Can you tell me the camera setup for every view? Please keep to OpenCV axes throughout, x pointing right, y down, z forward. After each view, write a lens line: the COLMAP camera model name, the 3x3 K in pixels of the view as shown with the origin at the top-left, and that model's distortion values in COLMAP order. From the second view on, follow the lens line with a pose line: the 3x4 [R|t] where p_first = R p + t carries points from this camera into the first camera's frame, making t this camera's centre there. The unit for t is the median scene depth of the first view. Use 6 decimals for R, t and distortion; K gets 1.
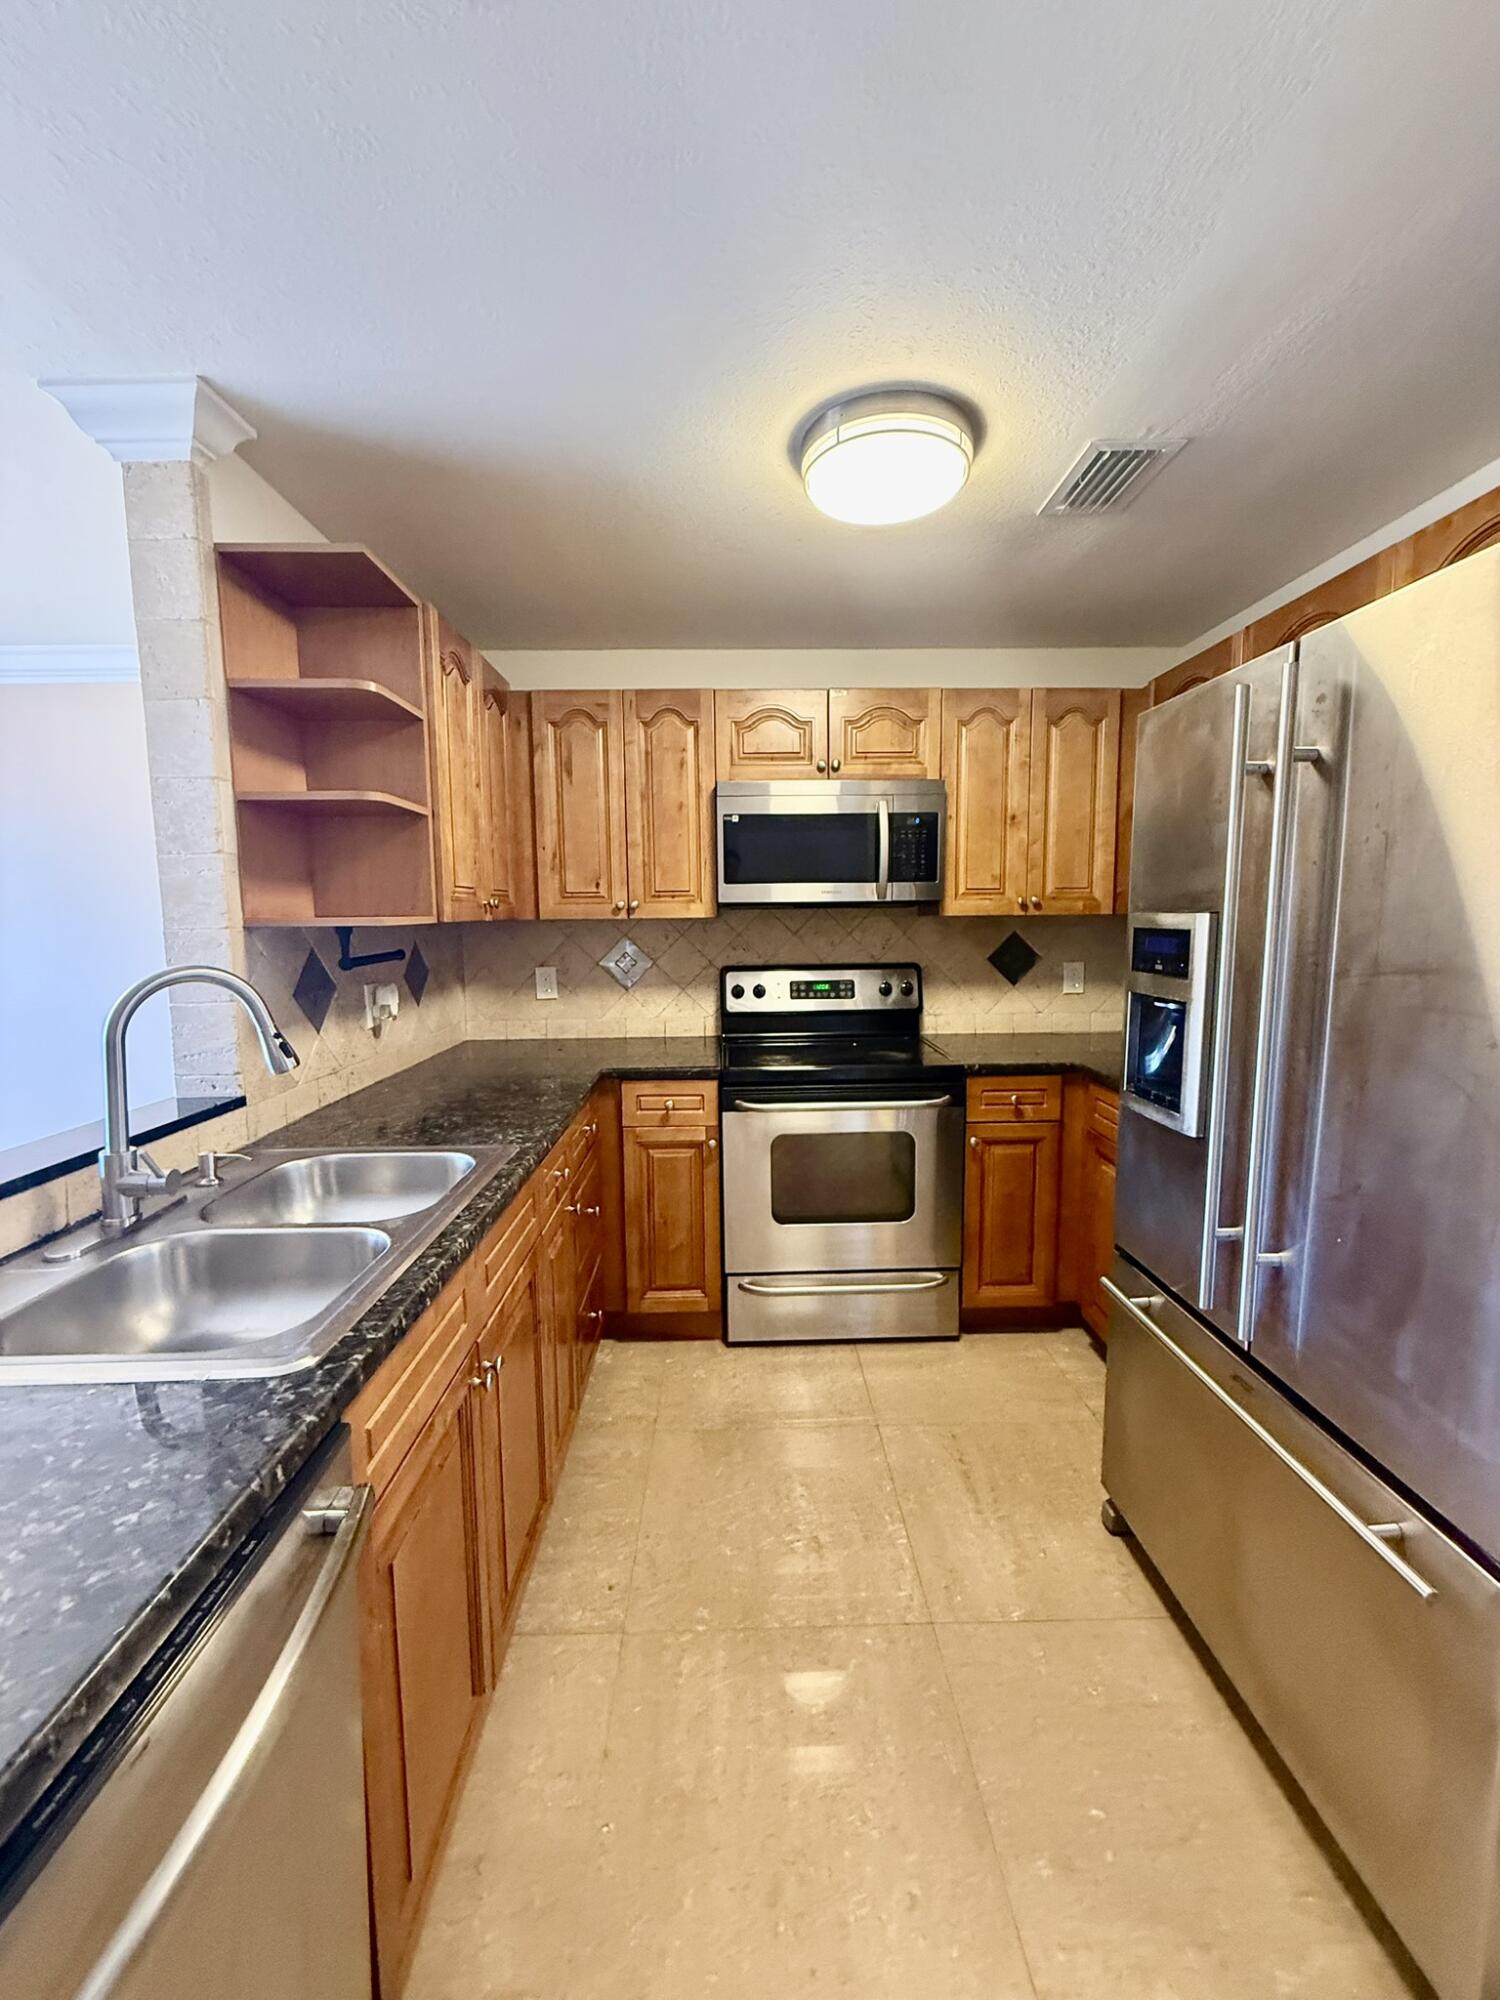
lens RADIAL K [[810.2, 0, 692.9], [0, 810.2, 1002.5], [0, 0, 1]] dist [-0.001677, 0.000136]
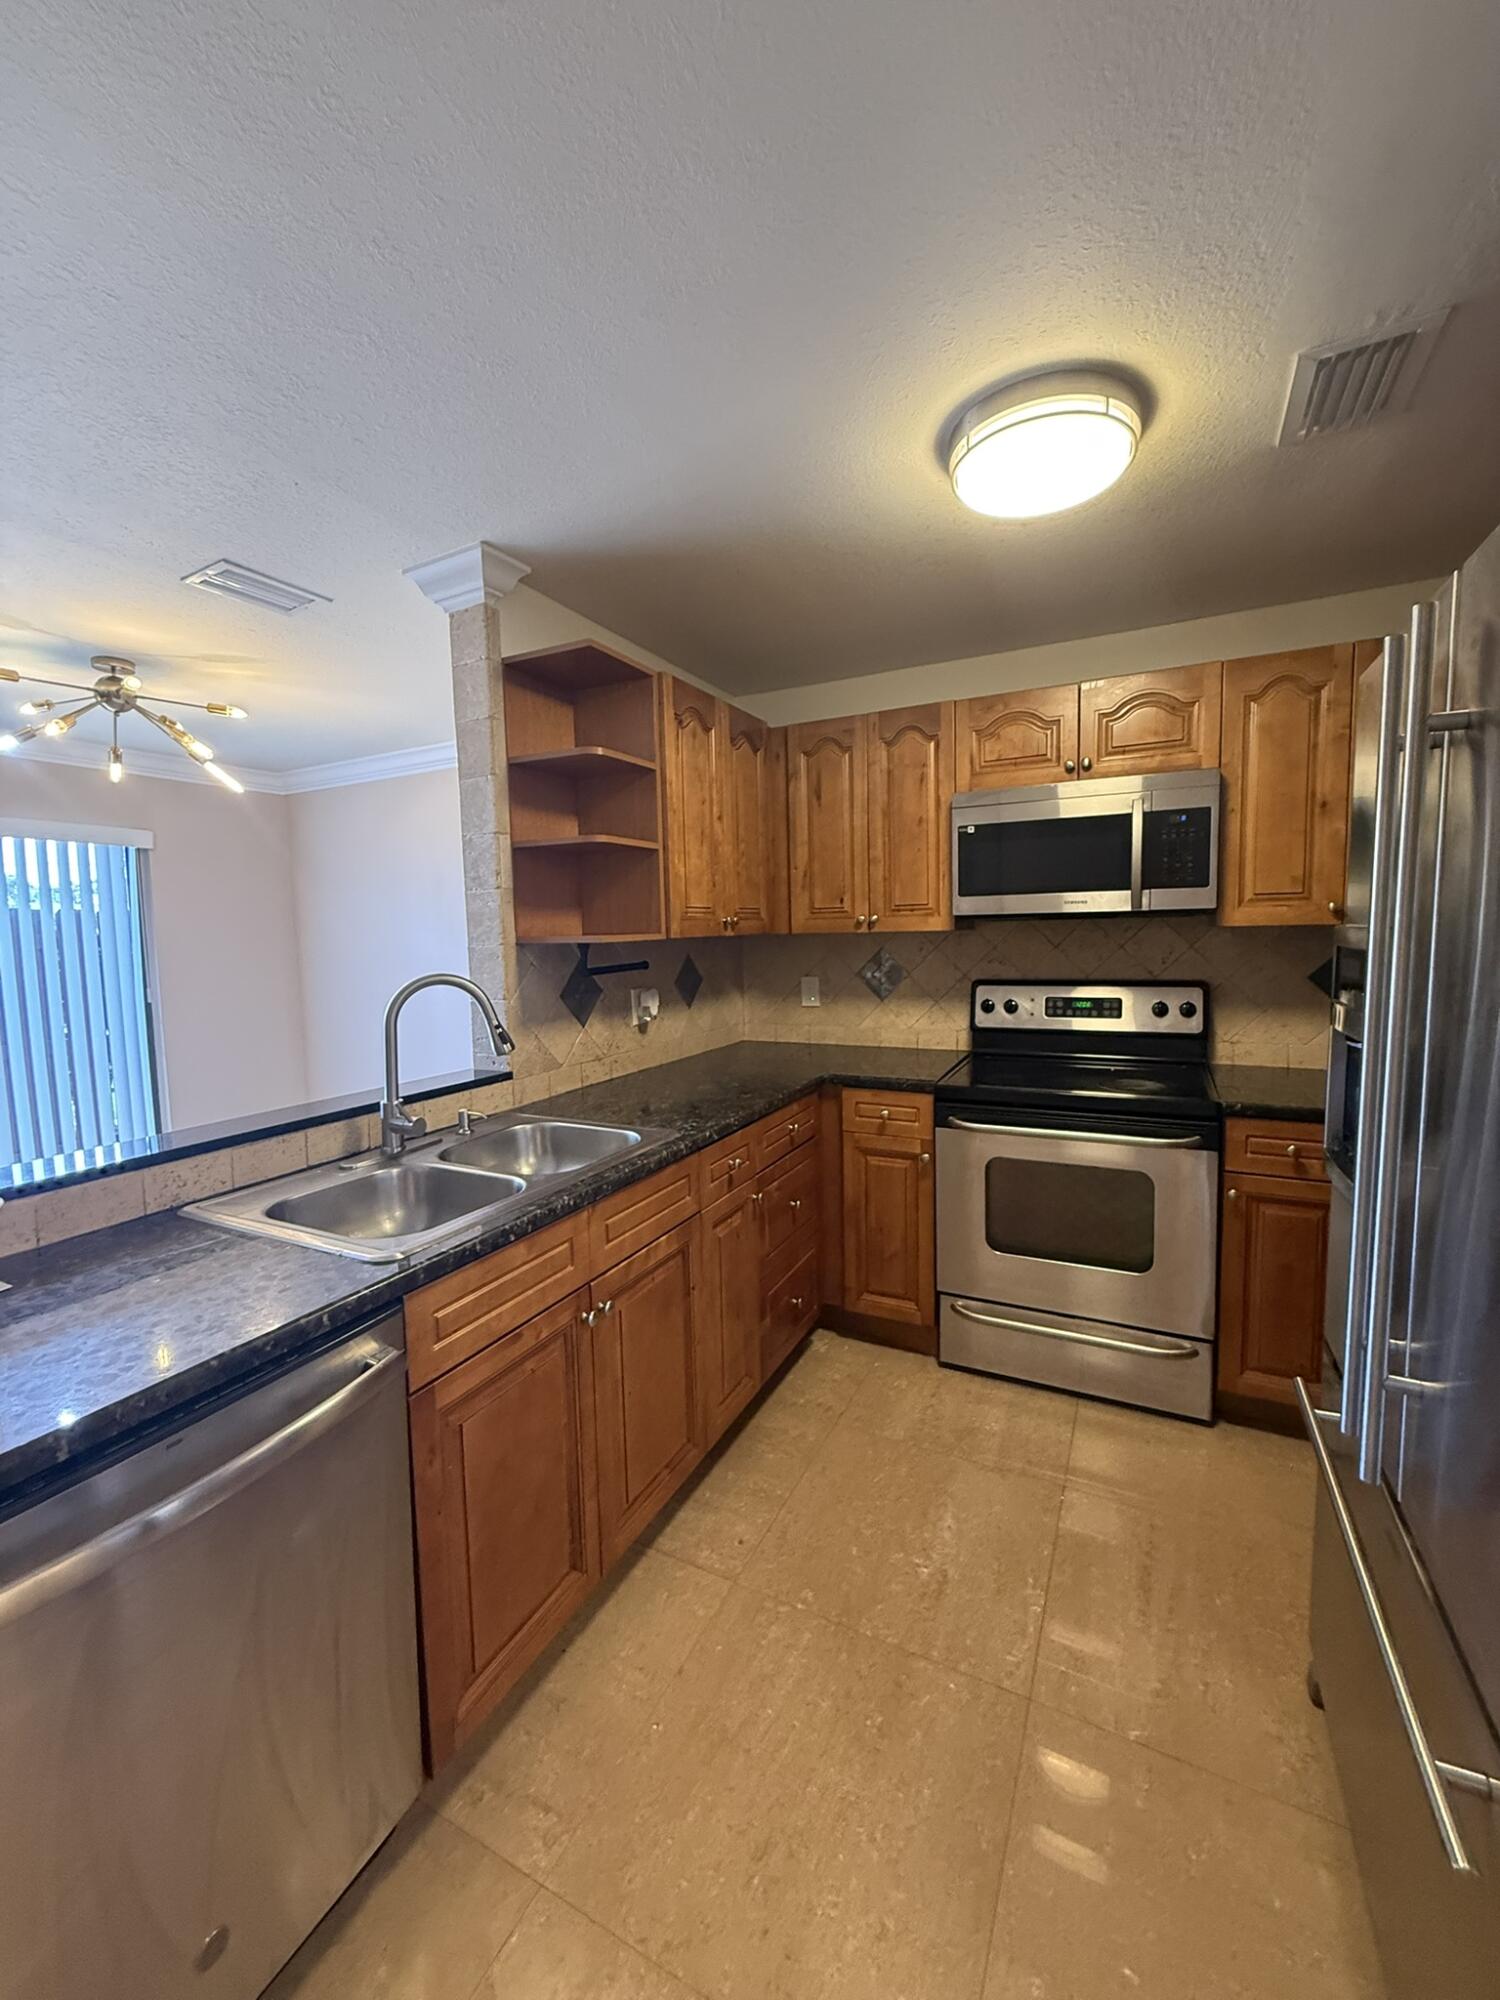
lens RADIAL K [[807.2, 0, 750.0], [0, 807.2, 1000.0], [0, 0, 1]] dist [-0.000501, -0.000075]
pose [[0.879164, 0.033666, -0.475329, 0.295165], [-0.037691, 0.999289, 0.001065, -0.012578], [0.475027, 0.016979, 0.879807, 0.018822]]
